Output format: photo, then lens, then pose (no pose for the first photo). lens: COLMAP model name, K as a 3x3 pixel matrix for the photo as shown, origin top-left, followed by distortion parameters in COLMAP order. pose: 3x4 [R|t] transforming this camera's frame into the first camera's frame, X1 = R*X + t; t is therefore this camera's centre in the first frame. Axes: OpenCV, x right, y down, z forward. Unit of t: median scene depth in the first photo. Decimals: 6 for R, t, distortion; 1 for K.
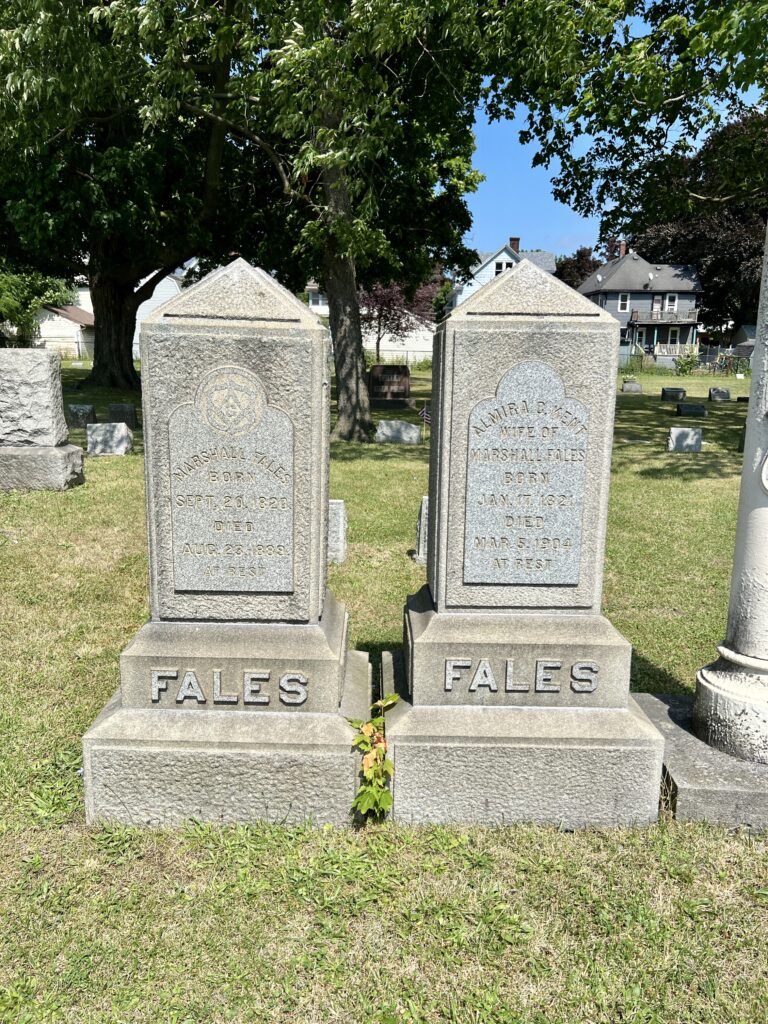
lens RADIAL K [[671.4, 0, 384.0], [0, 671.4, 512.0], [0, 0, 1]] dist [0.051788, -0.067523]
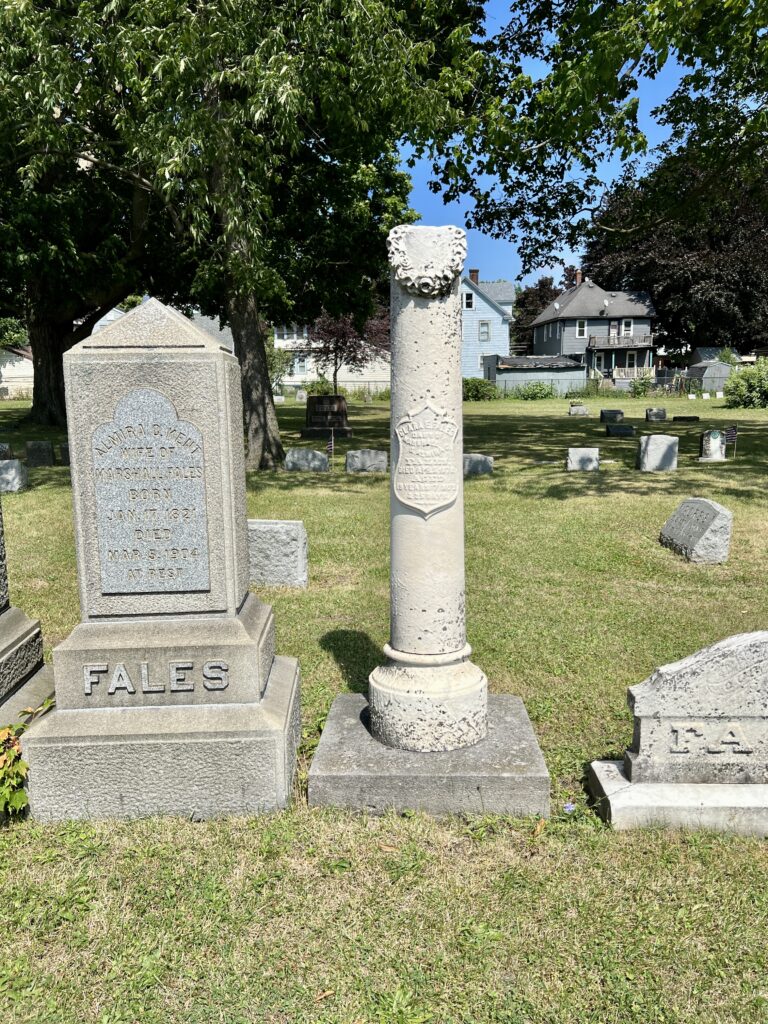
lens RADIAL K [[671.4, 0, 384.0], [0, 671.4, 512.0], [0, 0, 1]] dist [0.051788, -0.067523]
pose [[0.999043, -0.034375, 0.027042, 0.543497], [0.035520, 0.998440, -0.043078, 0.037904], [-0.025519, 0.043998, 0.998706, -0.101898]]
